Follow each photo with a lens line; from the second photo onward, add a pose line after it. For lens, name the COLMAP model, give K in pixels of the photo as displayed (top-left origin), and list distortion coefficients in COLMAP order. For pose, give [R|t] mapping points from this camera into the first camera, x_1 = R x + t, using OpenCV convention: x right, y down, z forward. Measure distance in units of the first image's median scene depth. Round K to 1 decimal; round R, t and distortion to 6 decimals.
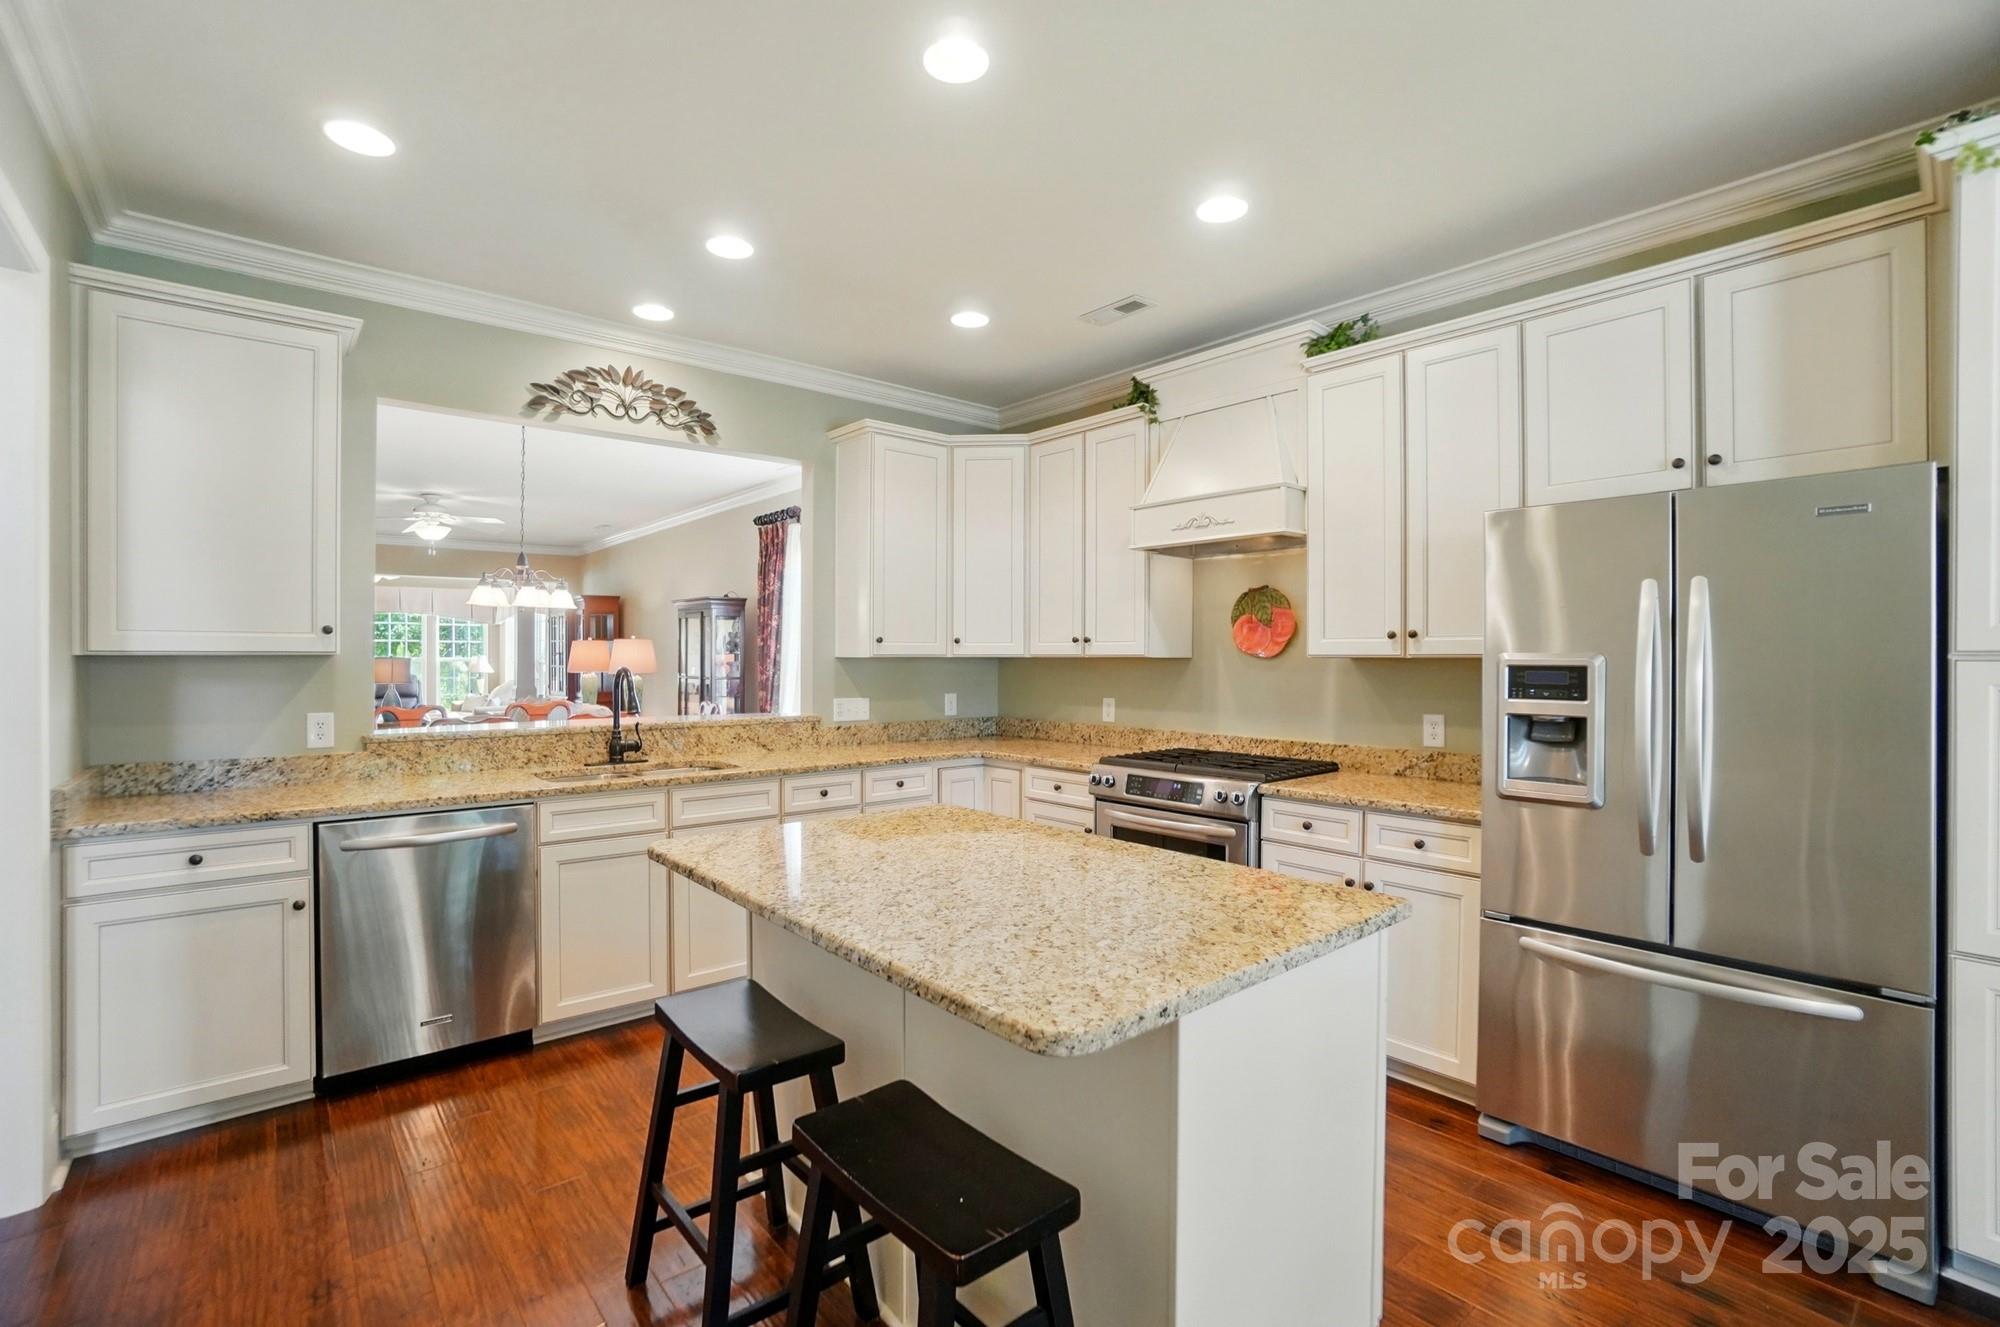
lens RADIAL K [[892.5, 0, 1004.8], [0, 892.5, 658.6], [0, 0, 1]] dist [-0.067537, 0.024747]
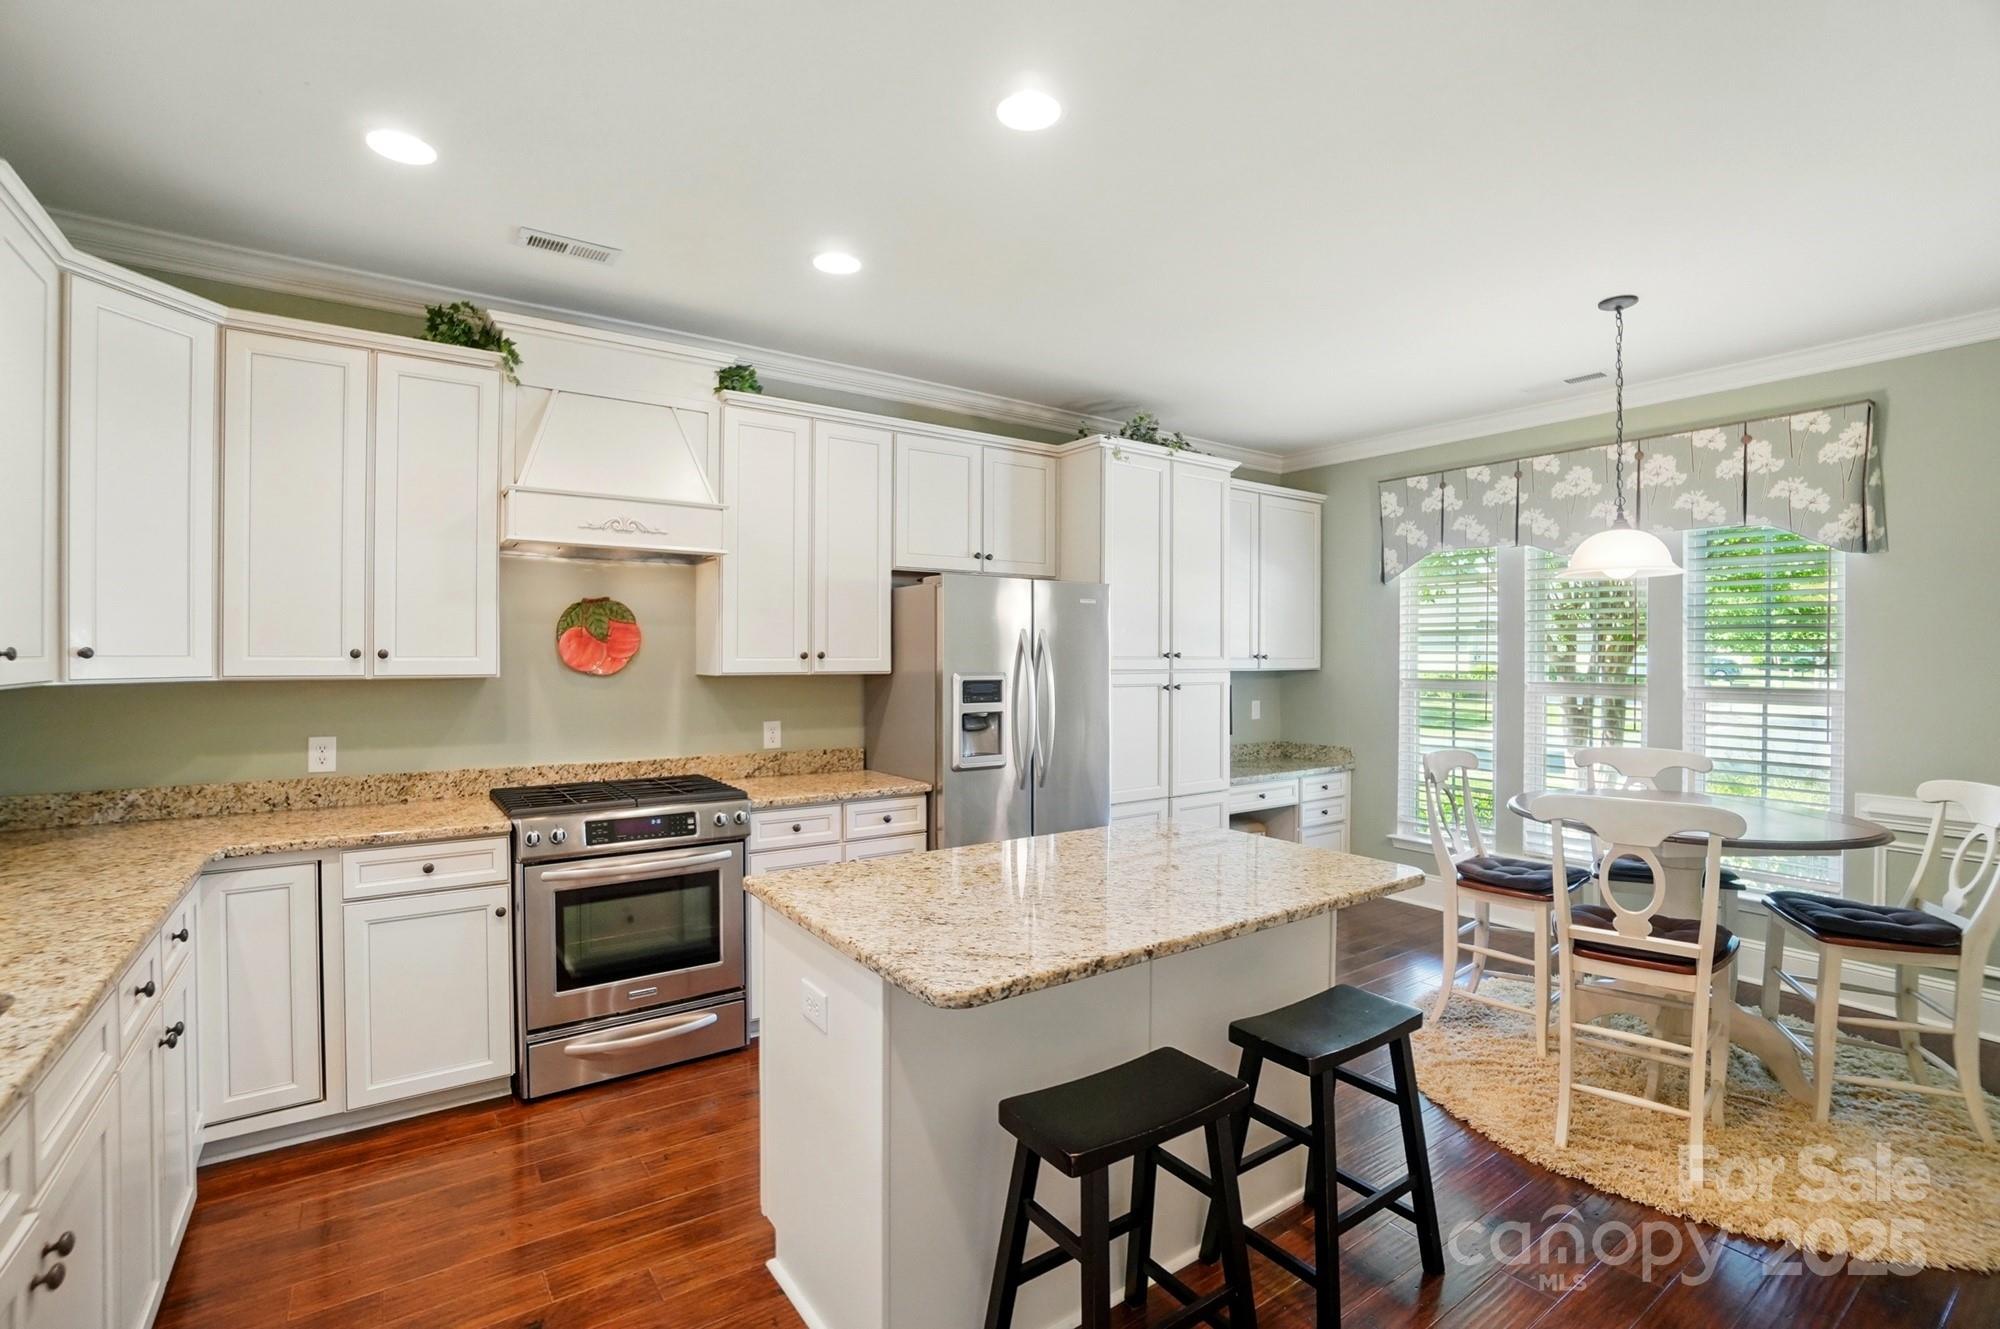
lens RADIAL K [[892.5, 0, 1004.8], [0, 892.5, 659.6], [0, 0, 1]] dist [-0.067537, 0.024747]
pose [[0.092937, -0.006154, 0.995653, -0.662214], [-0.002396, 0.999977, 0.006405, -0.027569], [-0.995669, -0.002981, 0.092920, 0.564881]]
